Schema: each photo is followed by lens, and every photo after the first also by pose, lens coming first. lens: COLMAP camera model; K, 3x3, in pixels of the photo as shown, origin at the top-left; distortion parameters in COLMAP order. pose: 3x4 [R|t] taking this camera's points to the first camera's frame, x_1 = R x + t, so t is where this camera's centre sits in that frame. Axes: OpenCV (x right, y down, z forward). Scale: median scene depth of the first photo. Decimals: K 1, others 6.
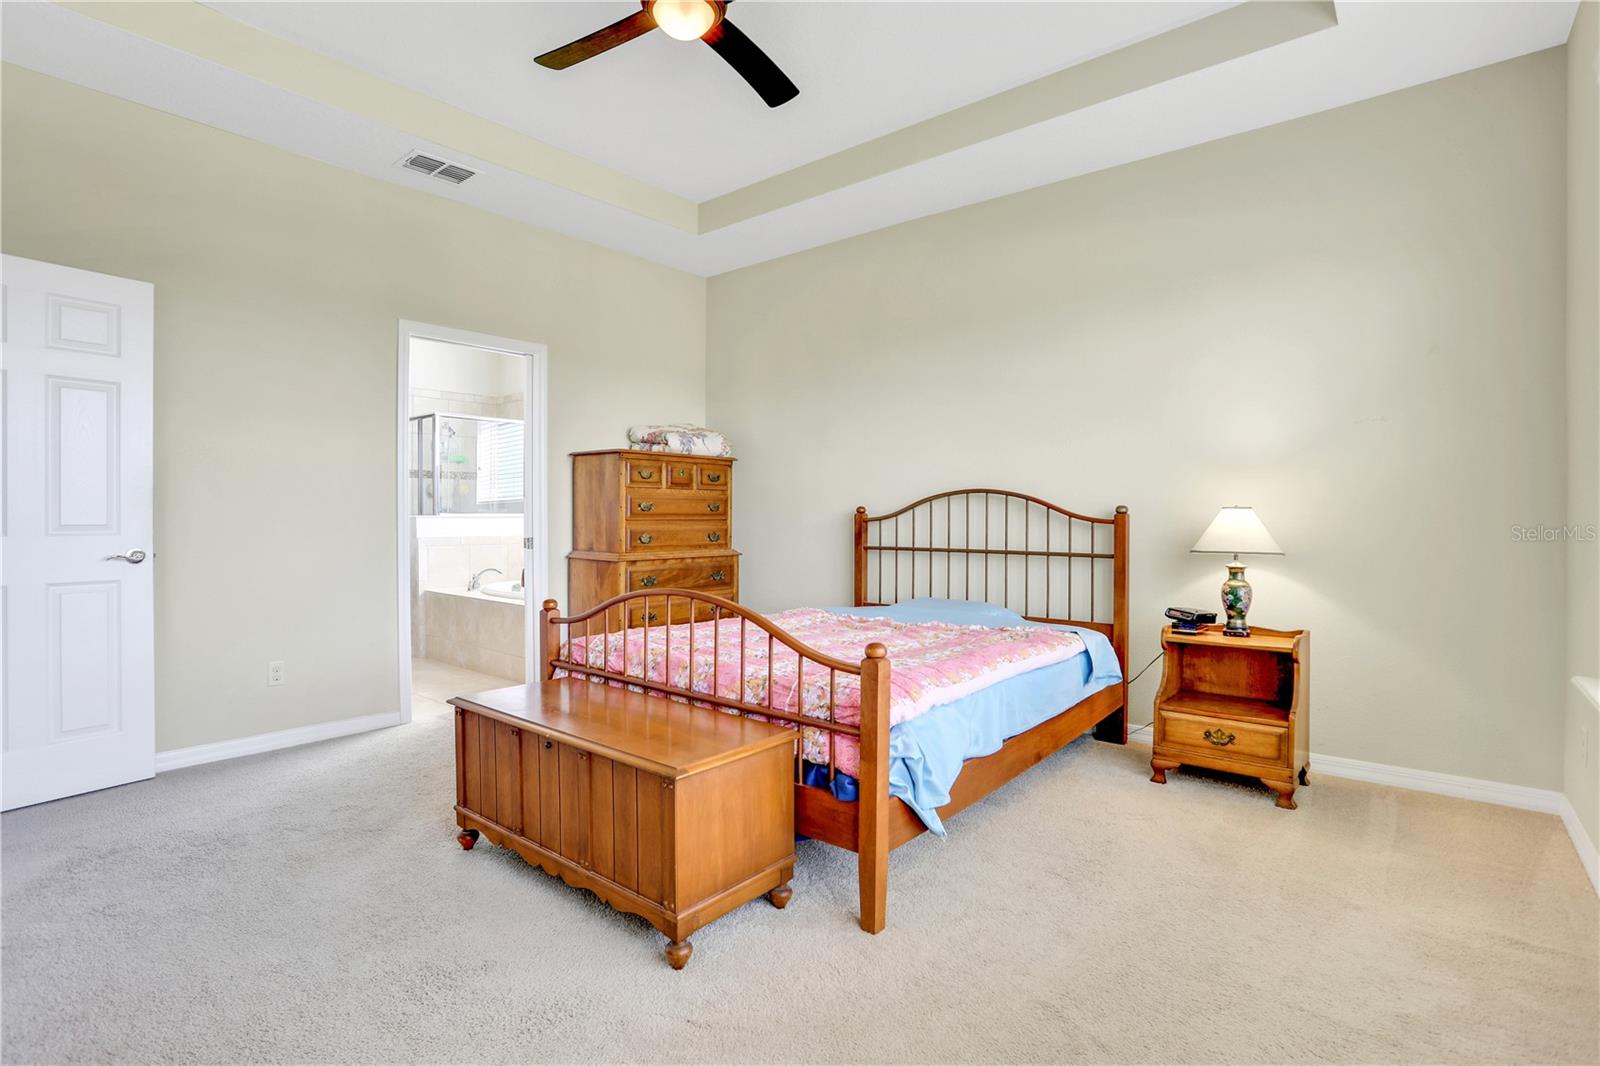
lens RADIAL K [[775.0, 0, 805.4], [0, 775.0, 525.8], [0, 0, 1]] dist [-0.039102, 0.010850]
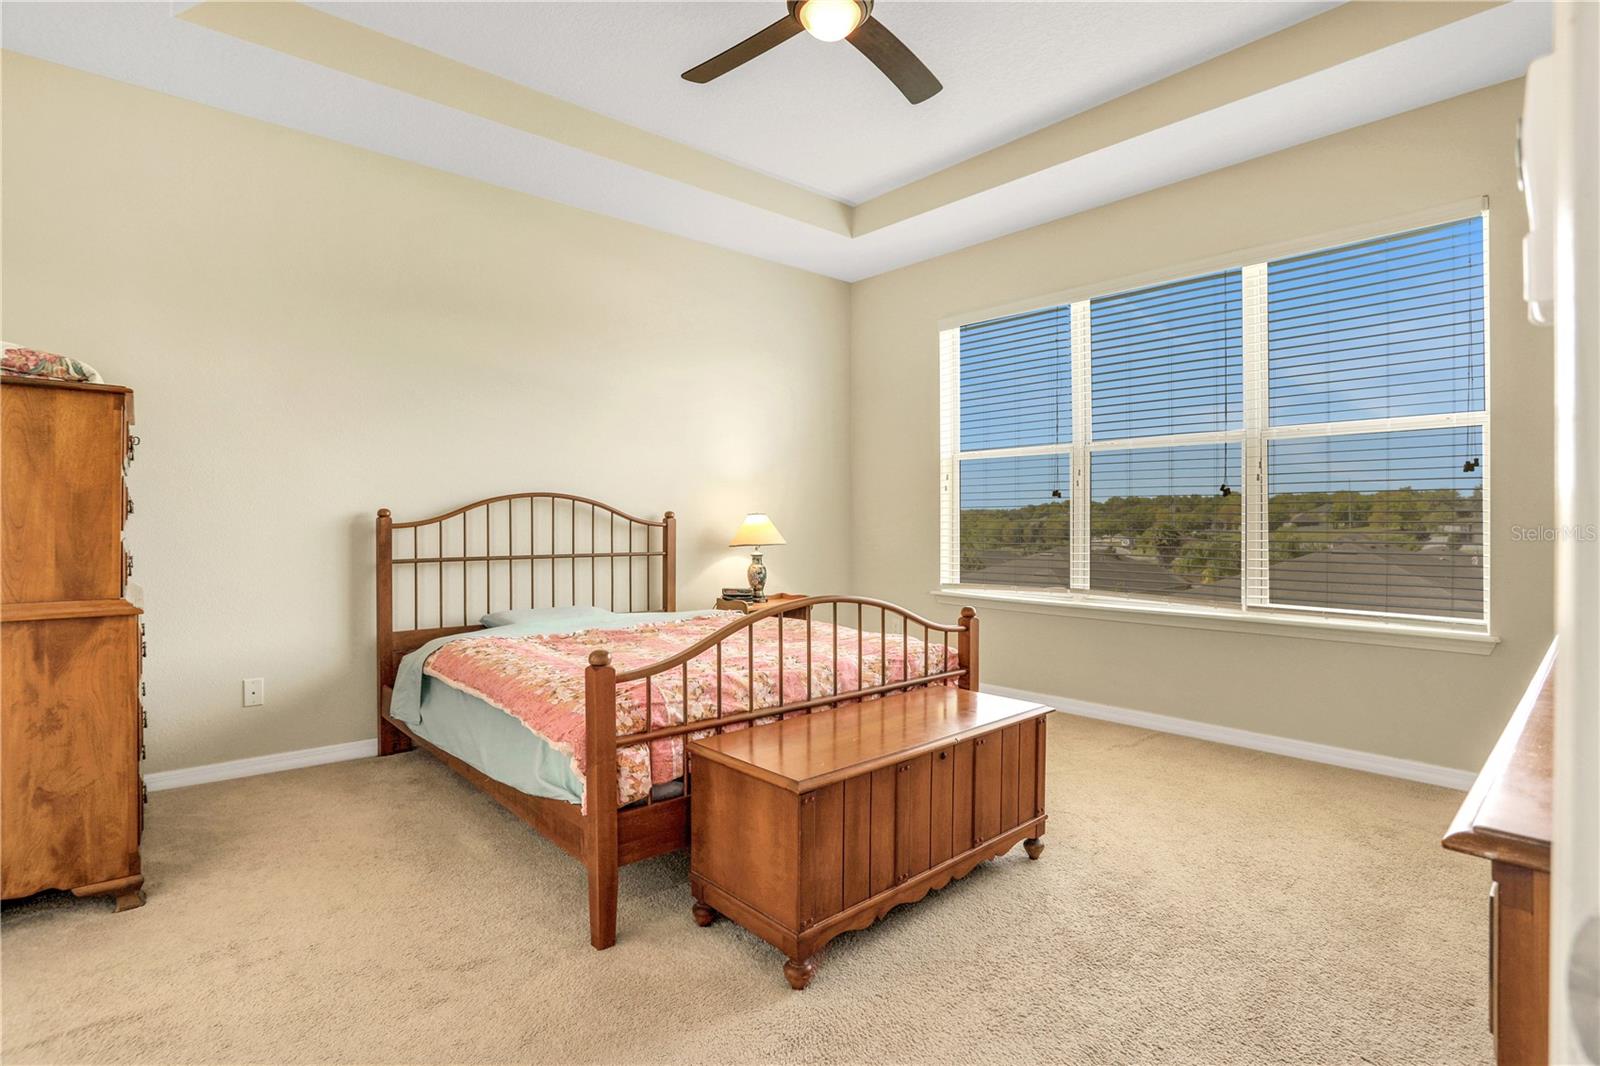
lens RADIAL K [[775.0, 0, 806.8], [0, 775.0, 526.0], [0, 0, 1]] dist [-0.039102, 0.010850]
pose [[0.147562, -0.008810, 0.989014, -0.737891], [0.013208, 0.999889, 0.006936, -0.008552], [-0.988965, 0.012039, 0.147662, 0.569239]]
